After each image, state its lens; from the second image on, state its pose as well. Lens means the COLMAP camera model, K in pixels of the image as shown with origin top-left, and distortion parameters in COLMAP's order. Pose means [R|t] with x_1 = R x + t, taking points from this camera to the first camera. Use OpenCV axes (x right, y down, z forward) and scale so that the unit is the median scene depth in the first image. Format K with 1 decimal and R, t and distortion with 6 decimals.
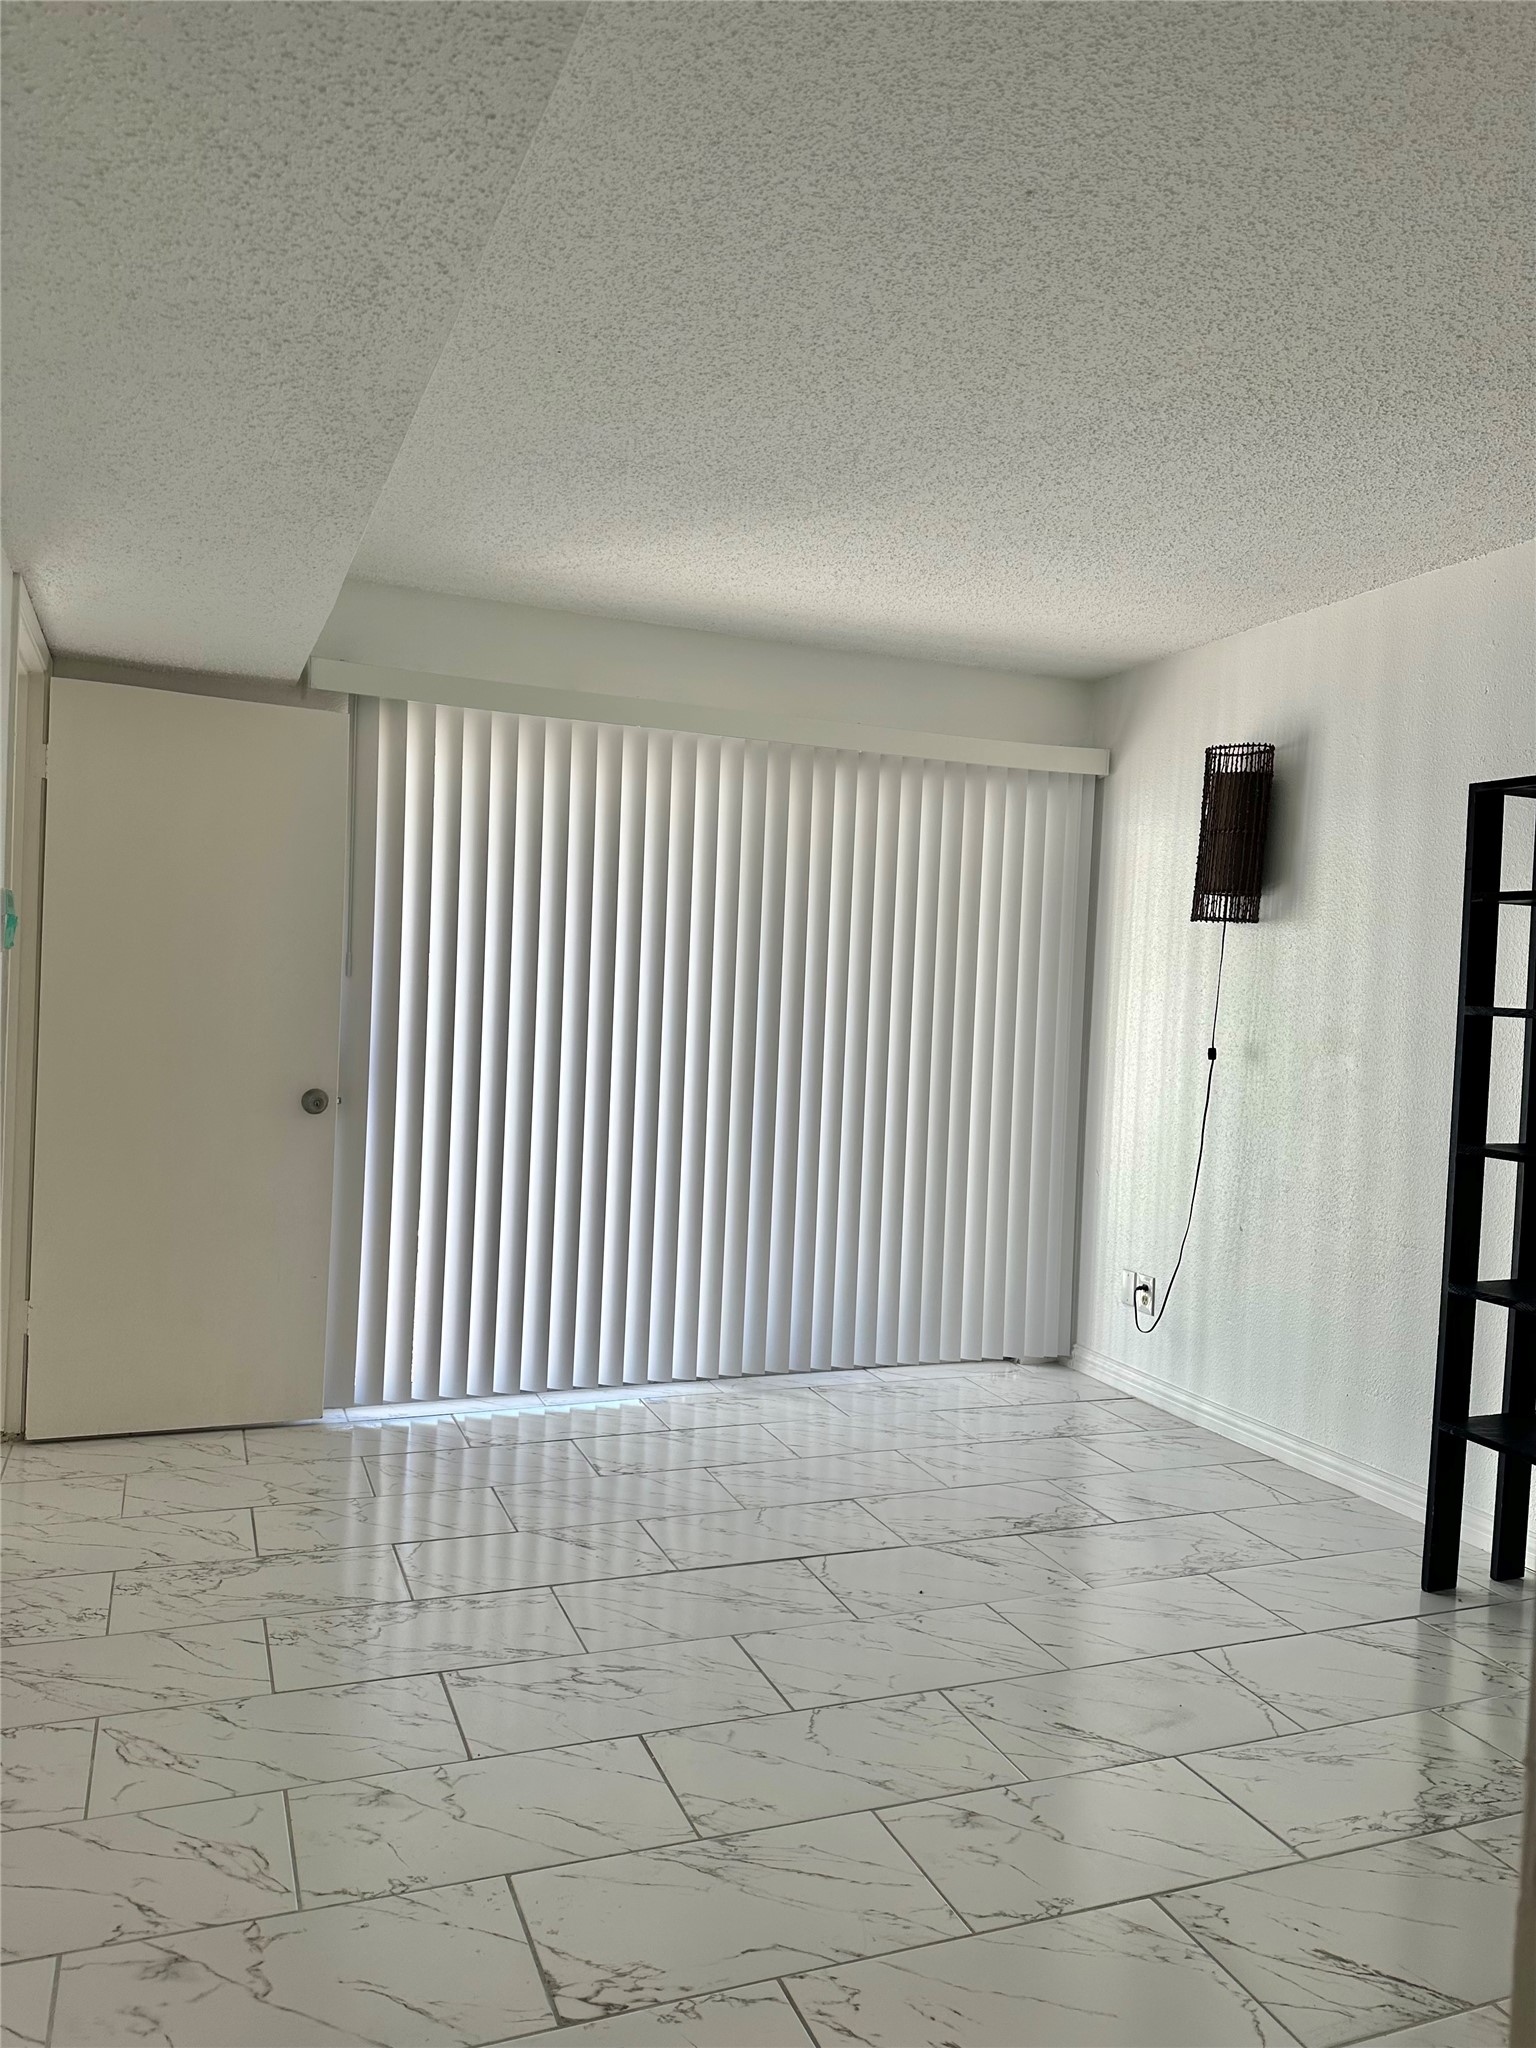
lens RADIAL K [[1449.3, 0, 760.5], [0, 1449.3, 1028.8], [0, 0, 1]] dist [0.041881, -0.051379]
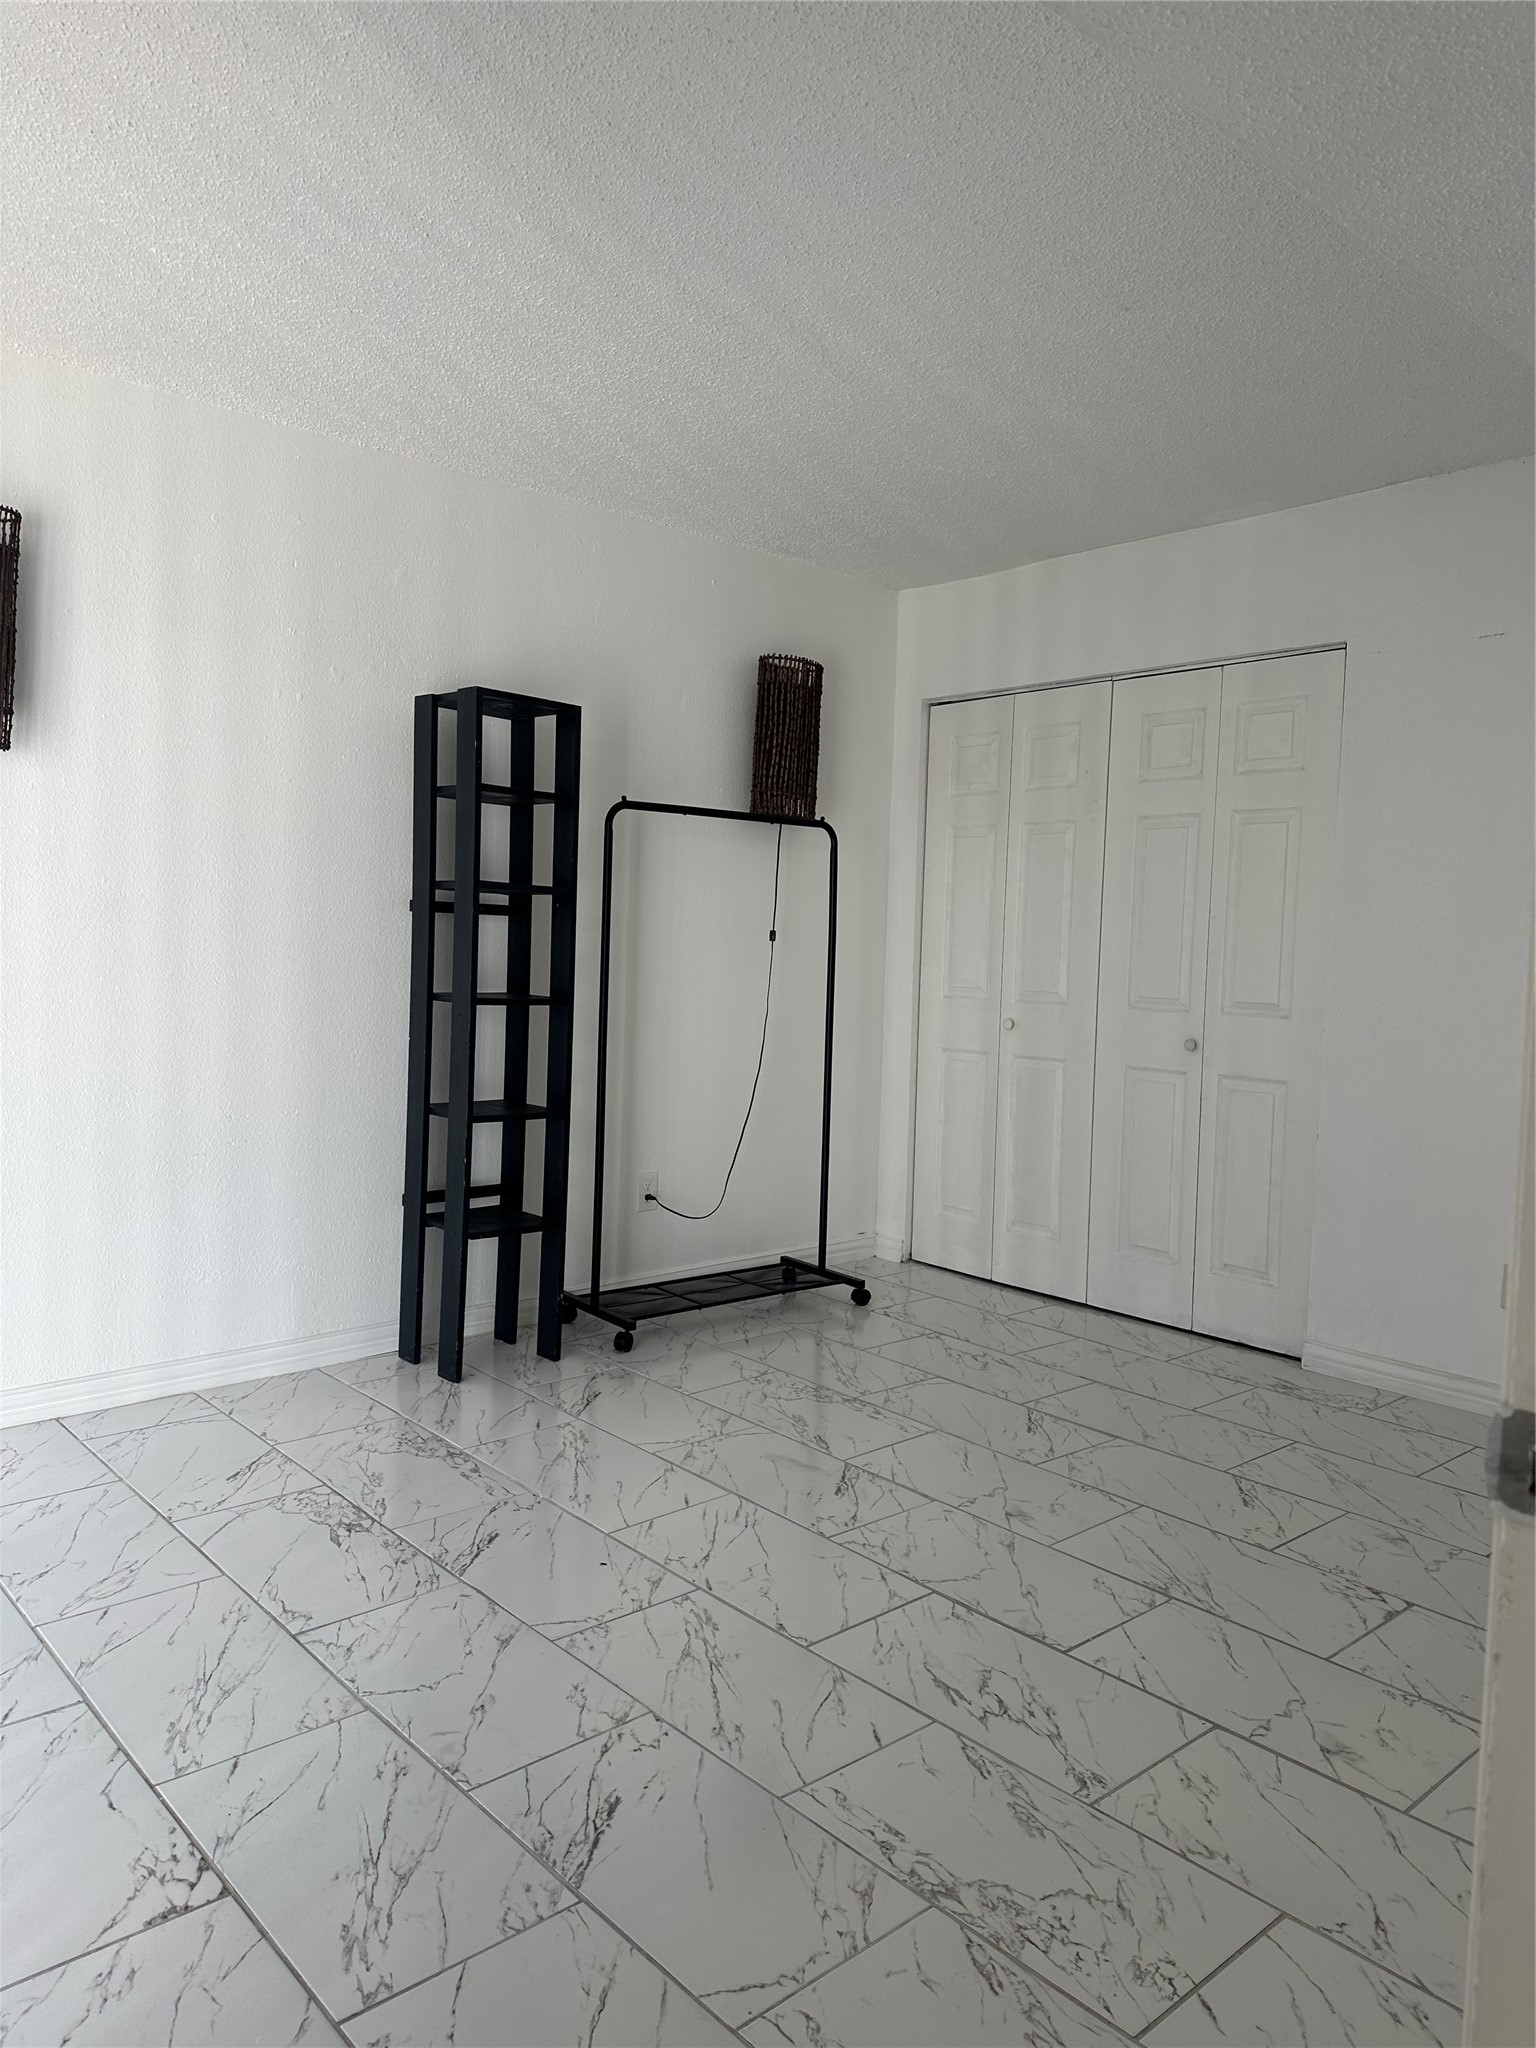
lens RADIAL K [[1449.3, 0, 756.6], [0, 1449.3, 1016.2], [0, 0, 1]] dist [0.041881, -0.051379]
pose [[-0.343687, -0.101067, 0.933630, -0.801816], [-0.022337, 0.994790, 0.099465, -0.032227], [-0.938819, 0.013331, -0.344154, 1.381572]]
